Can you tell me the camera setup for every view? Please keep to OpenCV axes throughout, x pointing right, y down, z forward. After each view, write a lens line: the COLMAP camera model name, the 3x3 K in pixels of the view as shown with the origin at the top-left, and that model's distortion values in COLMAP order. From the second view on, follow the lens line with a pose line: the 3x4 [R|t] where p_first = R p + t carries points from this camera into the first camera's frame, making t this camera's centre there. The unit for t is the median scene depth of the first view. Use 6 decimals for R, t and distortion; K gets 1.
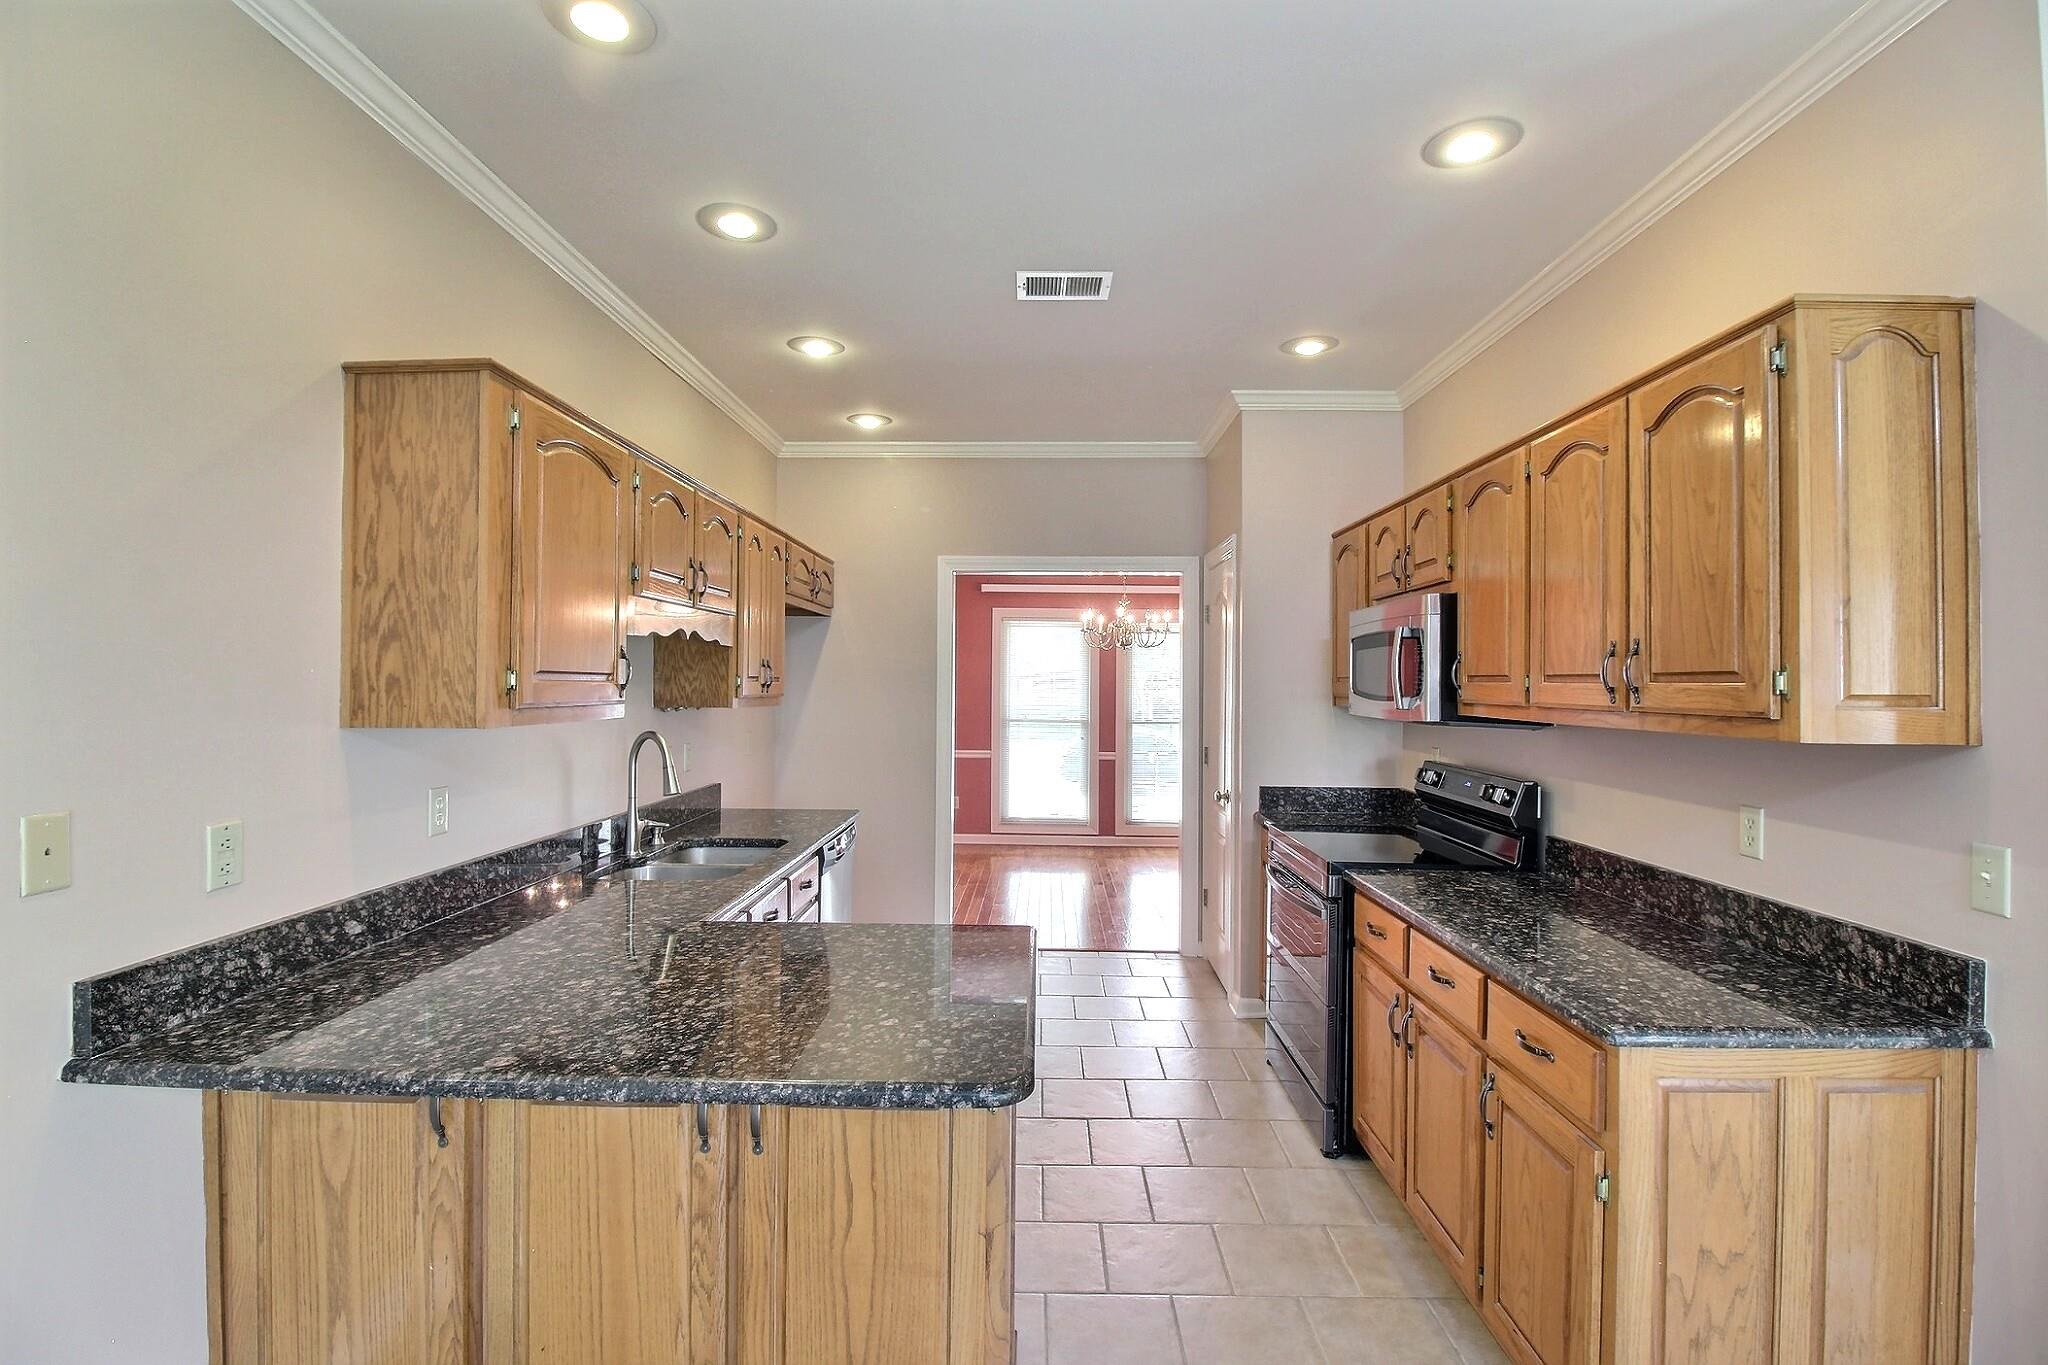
lens RADIAL K [[979.2, 0, 1013.6], [0, 979.2, 678.8], [0, 0, 1]] dist [0.149995, 0.000020]
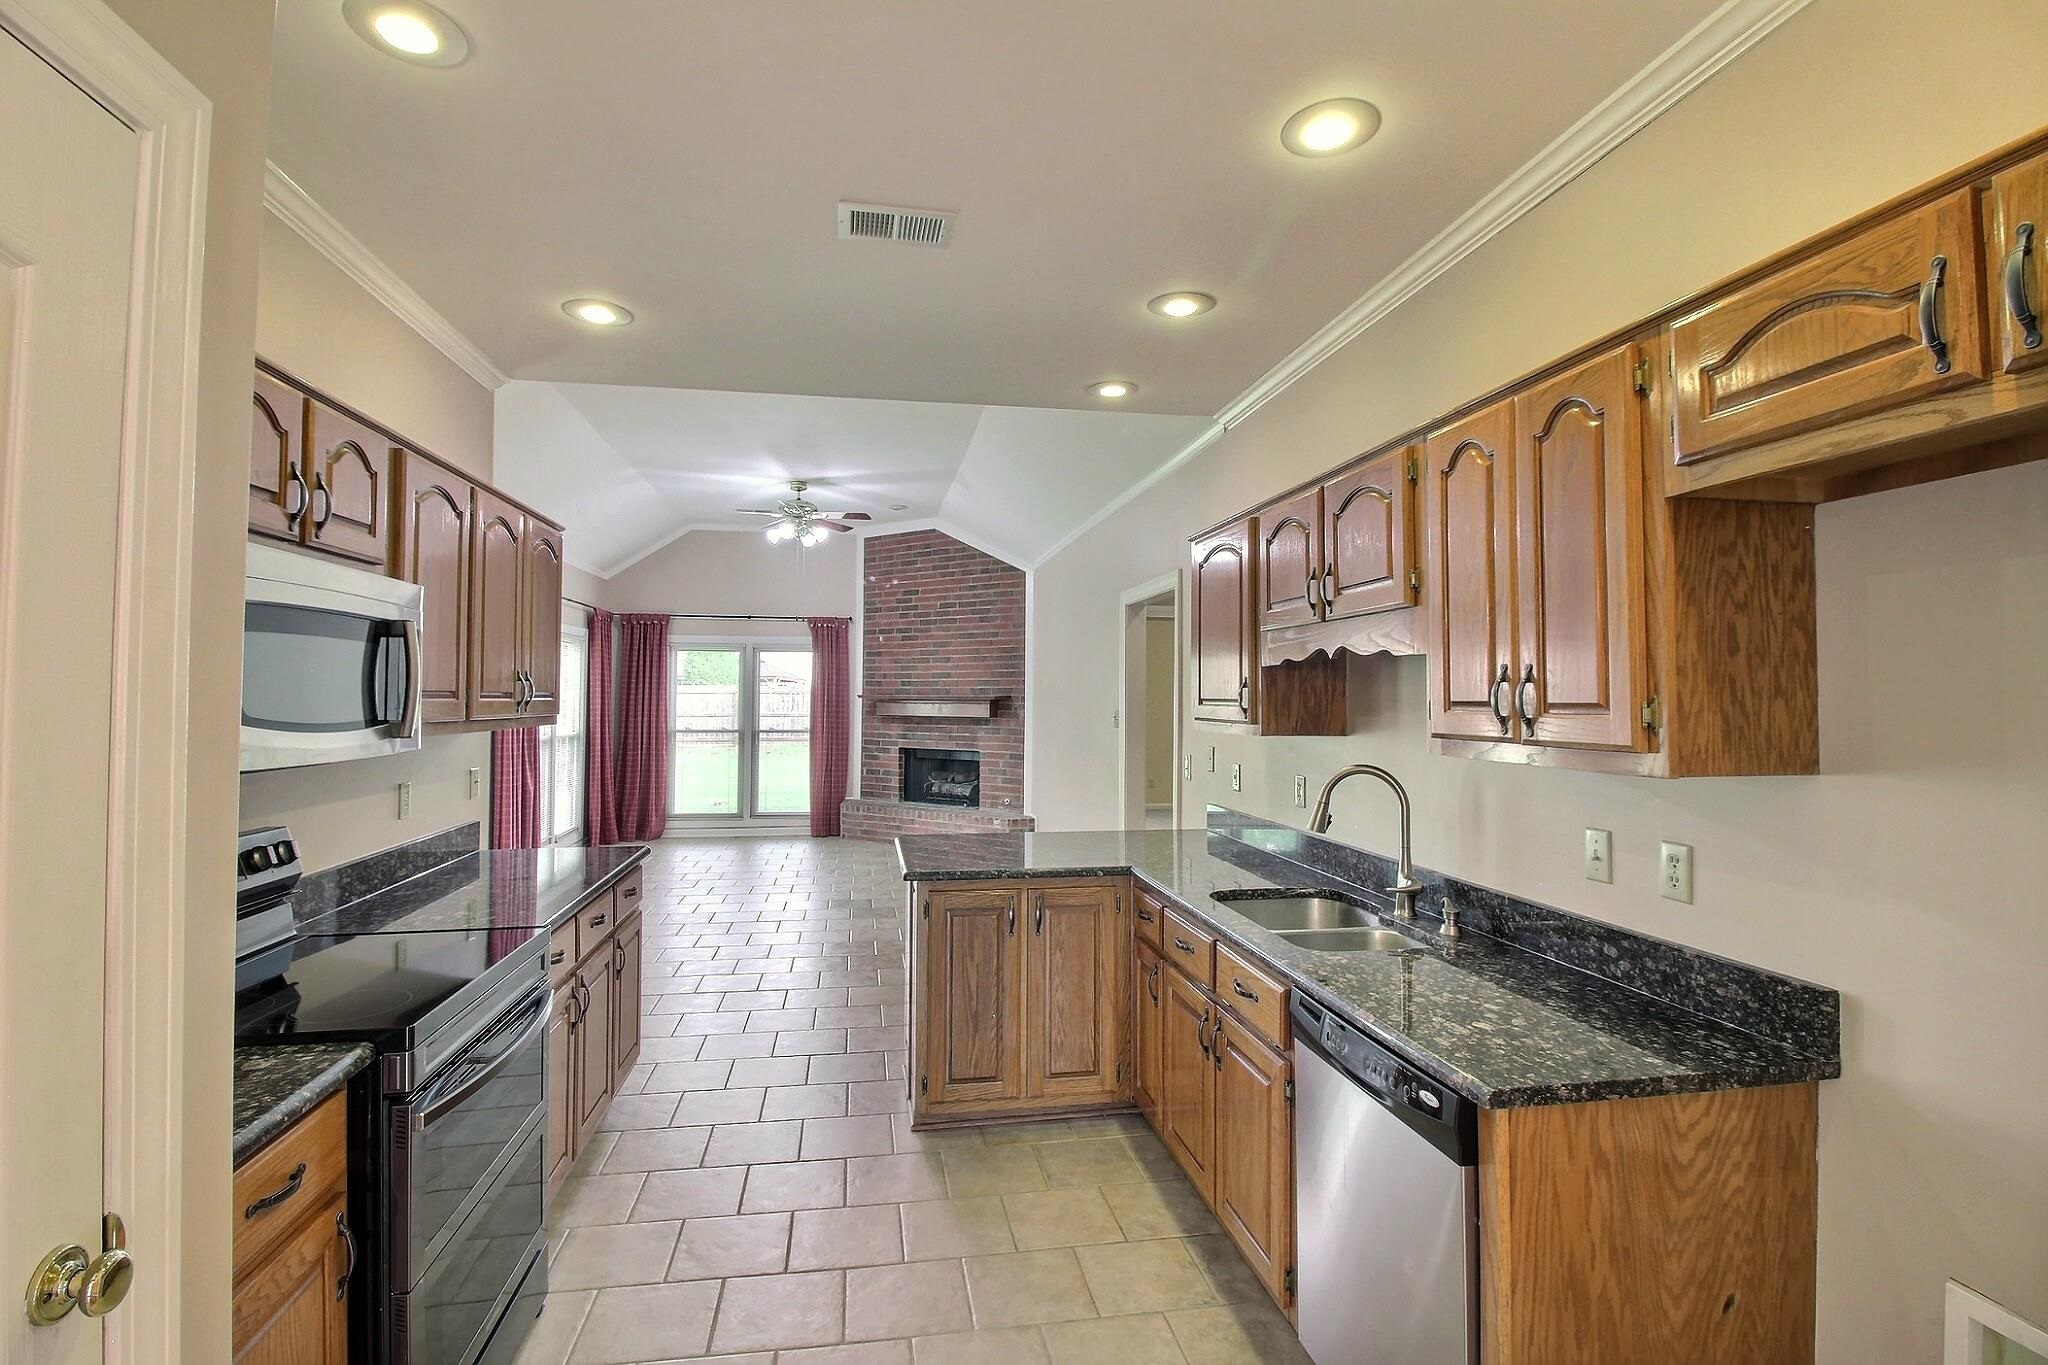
lens RADIAL K [[979.2, 0, 1013.6], [0, 979.2, 678.8], [0, 0, 1]] dist [0.149995, 0.000020]
pose [[0.984390, 0.013435, 0.175490, 0.005368], [-0.009842, 0.999724, -0.021325, -0.000636], [-0.175728, 0.019264, 0.984250, 0.173975]]
